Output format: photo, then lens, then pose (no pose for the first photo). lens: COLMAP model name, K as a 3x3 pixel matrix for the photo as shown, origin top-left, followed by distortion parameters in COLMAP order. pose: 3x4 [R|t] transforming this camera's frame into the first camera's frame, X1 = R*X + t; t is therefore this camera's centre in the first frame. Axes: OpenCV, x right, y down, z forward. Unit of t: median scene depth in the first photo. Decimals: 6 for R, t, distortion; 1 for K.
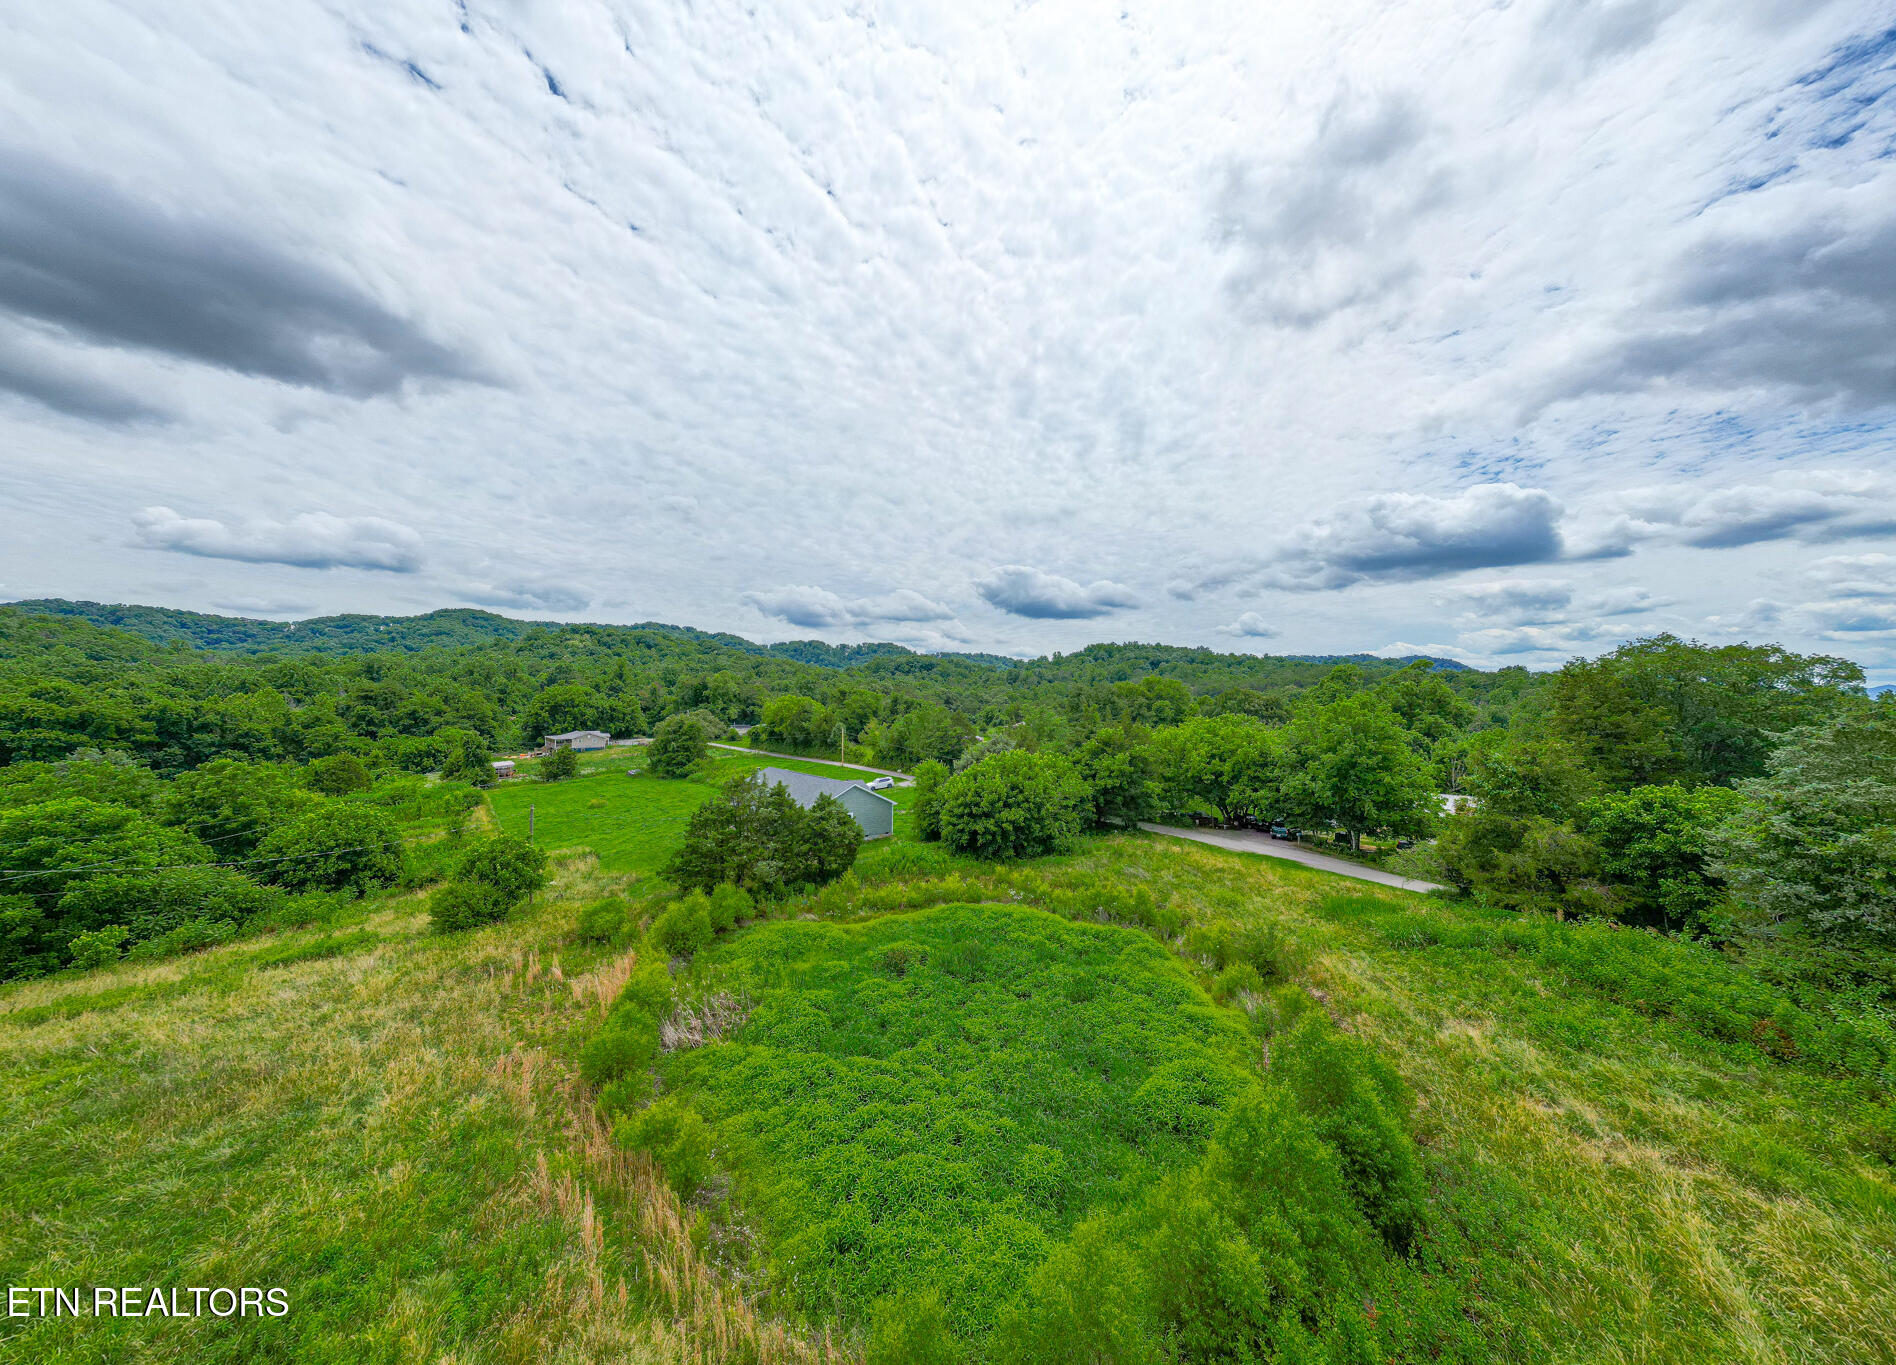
lens RADIAL K [[630.5, 0, 948.0], [0, 630.5, 682.5], [0, 0, 1]] dist [0.030112, -0.000058]
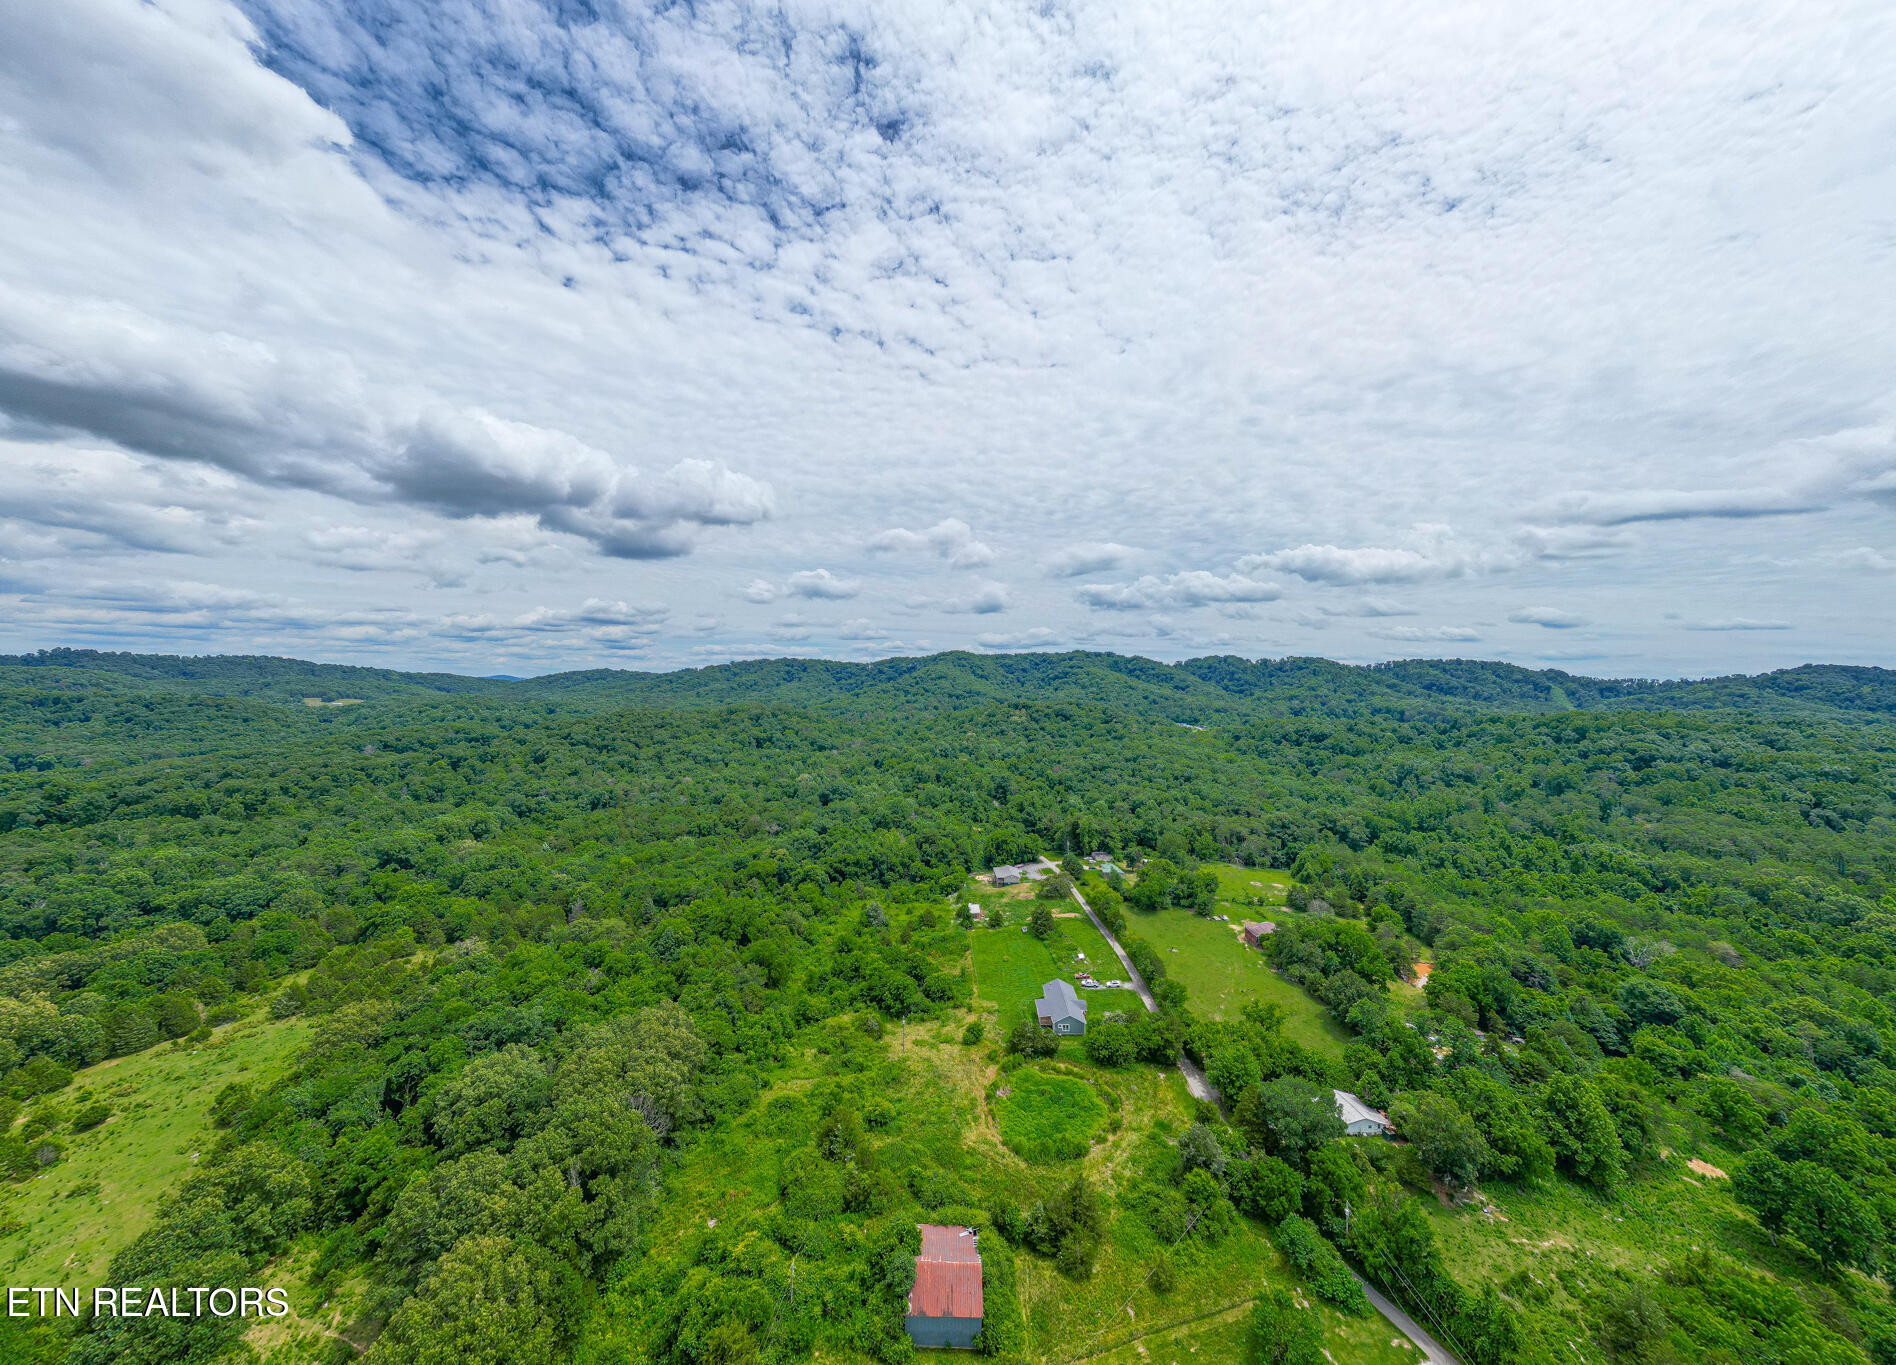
lens RADIAL K [[632.2, 0, 961.0], [0, 632.2, 654.1], [0, 0, 1]] dist [0.033874, 0.000074]
pose [[0.805193, -0.016591, -0.592781, 1.227940], [0.002929, 0.999708, -0.024003, -1.440600], [0.593006, 0.017591, 0.805006, -1.732624]]
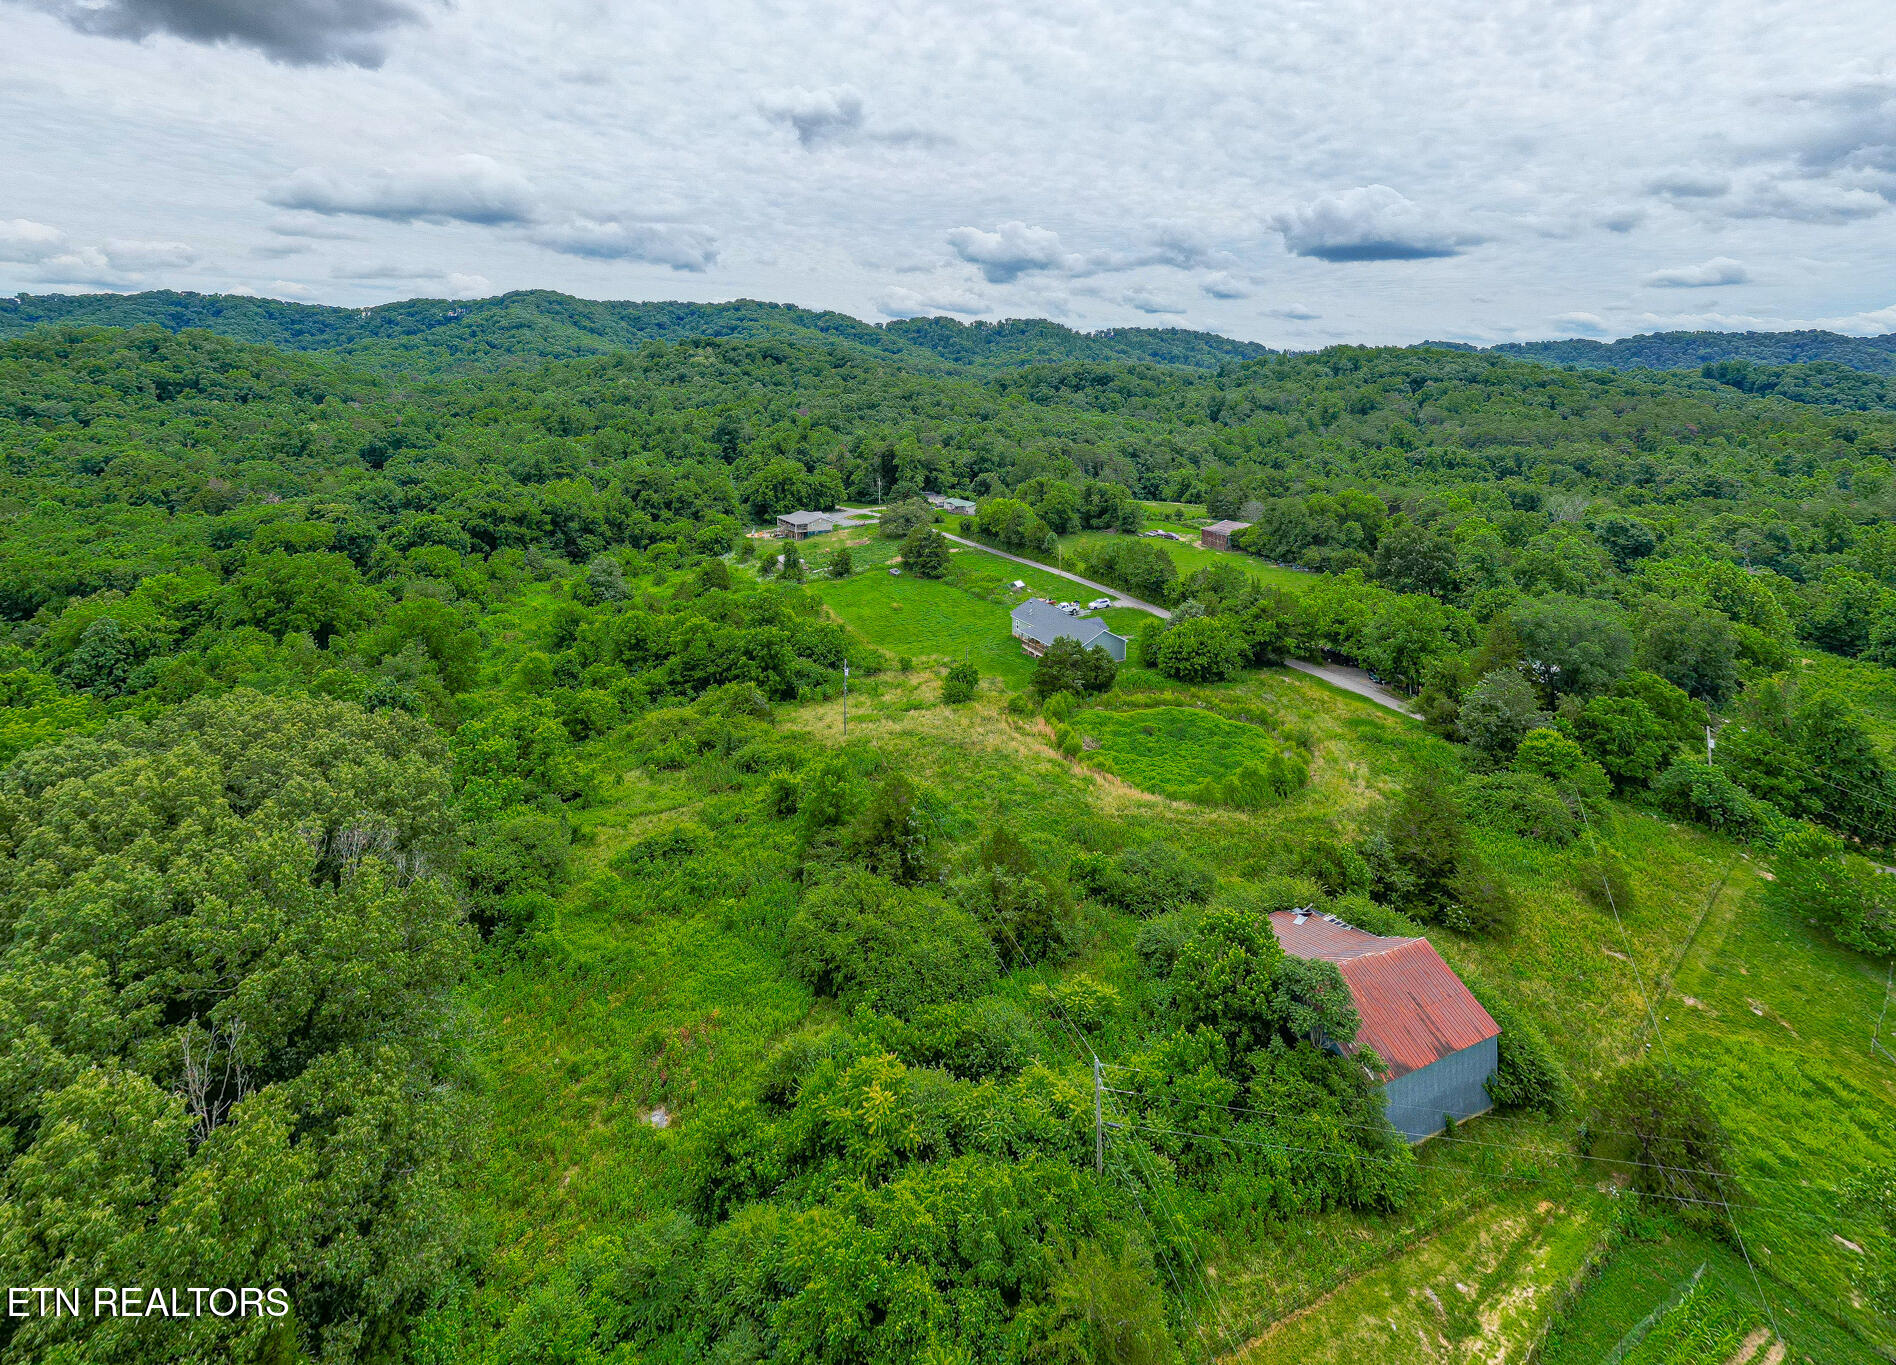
lens RADIAL K [[907.4, 0, 955.4], [0, 907.4, 381.0], [0, 0, 1]] dist [0.030064, -0.000173]
pose [[0.983793, 0.008623, -0.179103, -0.107949], [-0.004122, 0.999667, 0.025489, -0.545116], [0.179263, -0.024337, 0.983500, -1.408312]]
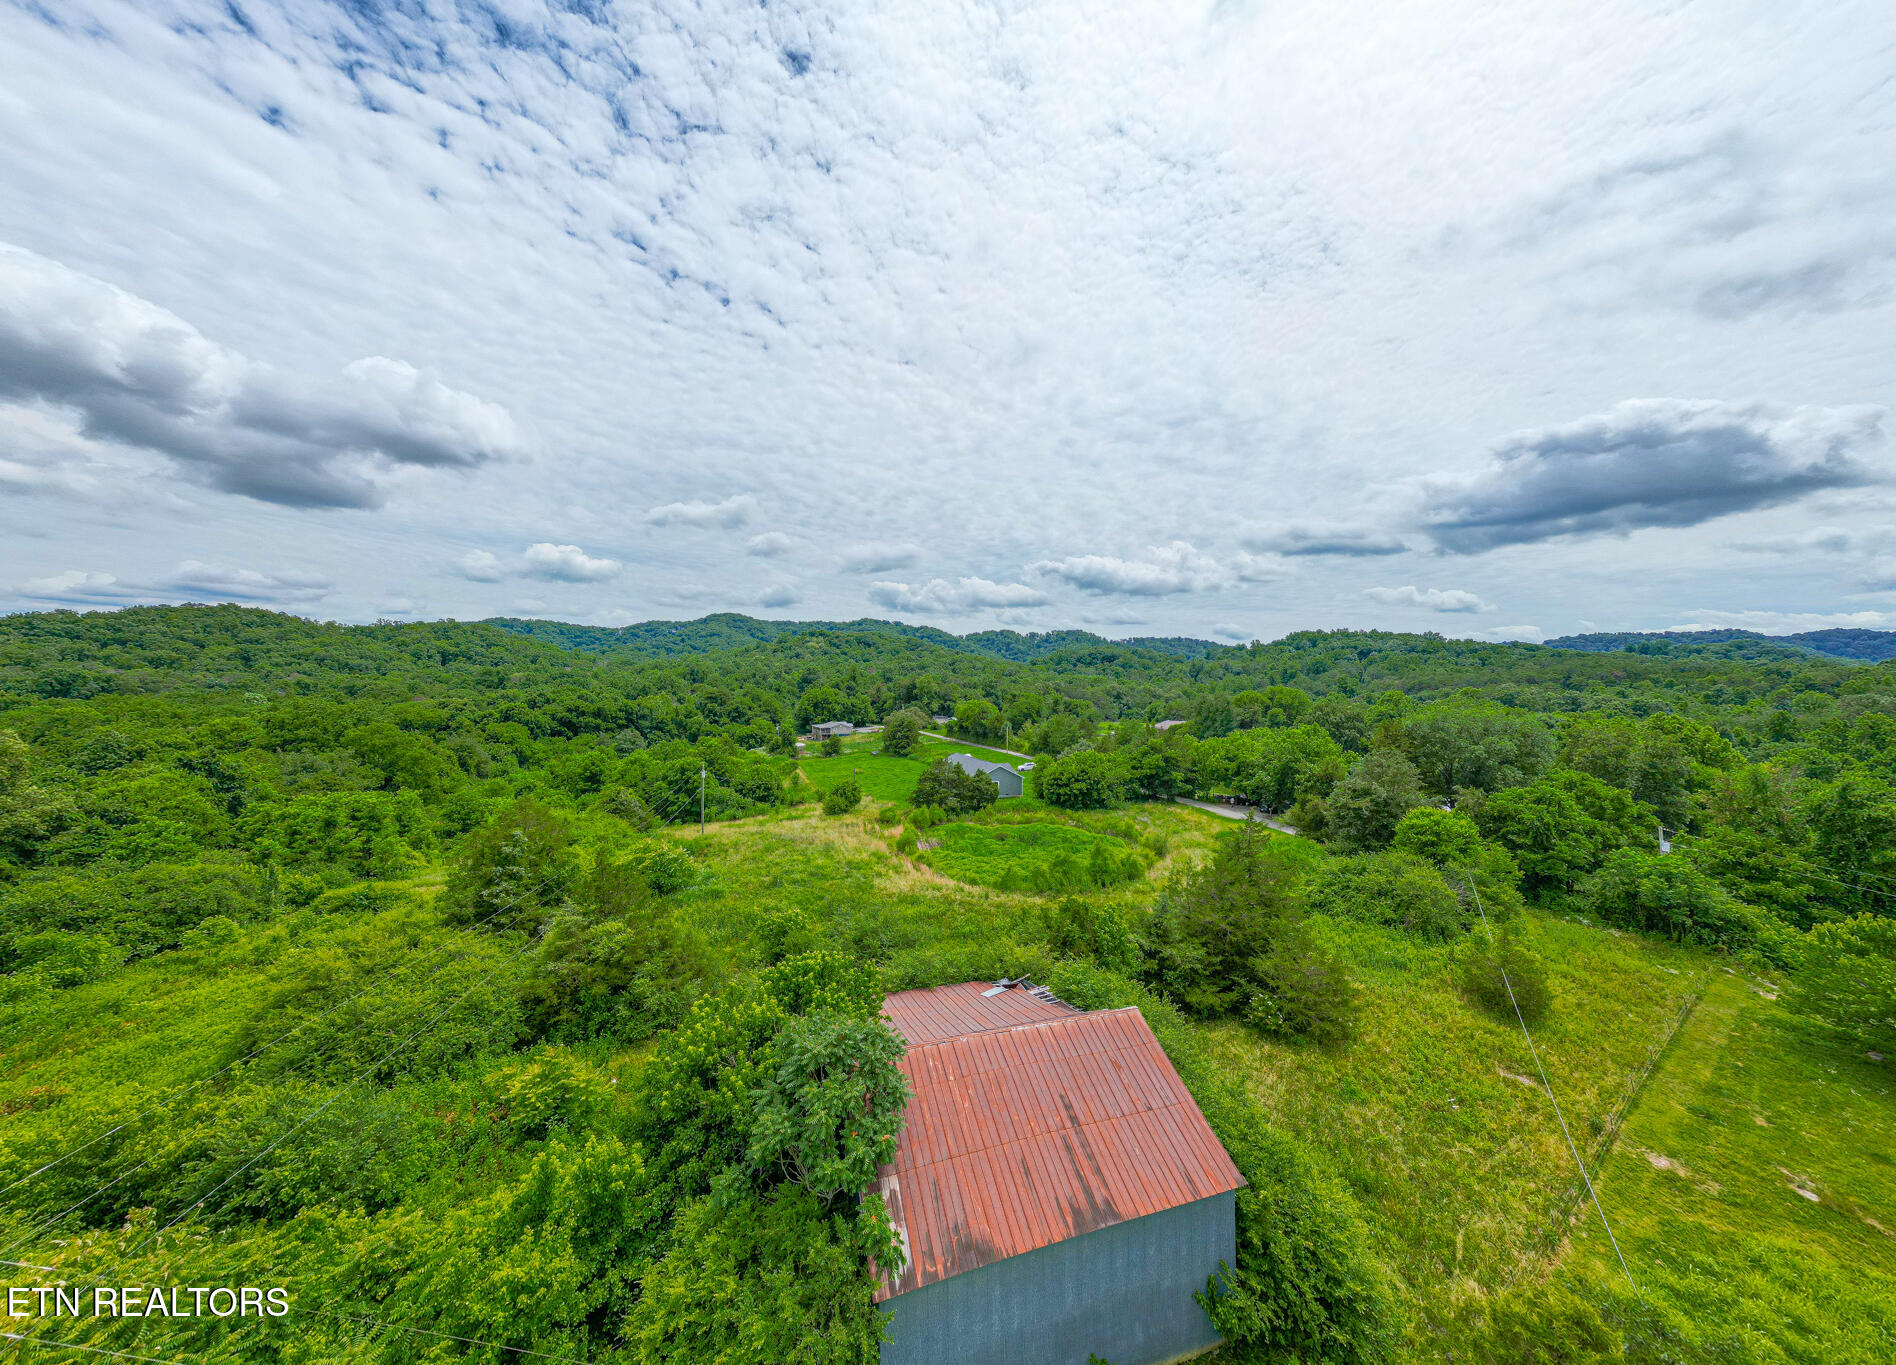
lens RADIAL K [[630.5, 0, 948.0], [0, 630.5, 682.5], [0, 0, 1]] dist [0.030112, -0.000058]
pose [[0.954447, 0.000967, -0.298378, 0.237792], [0.005936, 0.999735, 0.022227, -0.111621], [0.298320, -0.022986, 0.954189, -0.726062]]
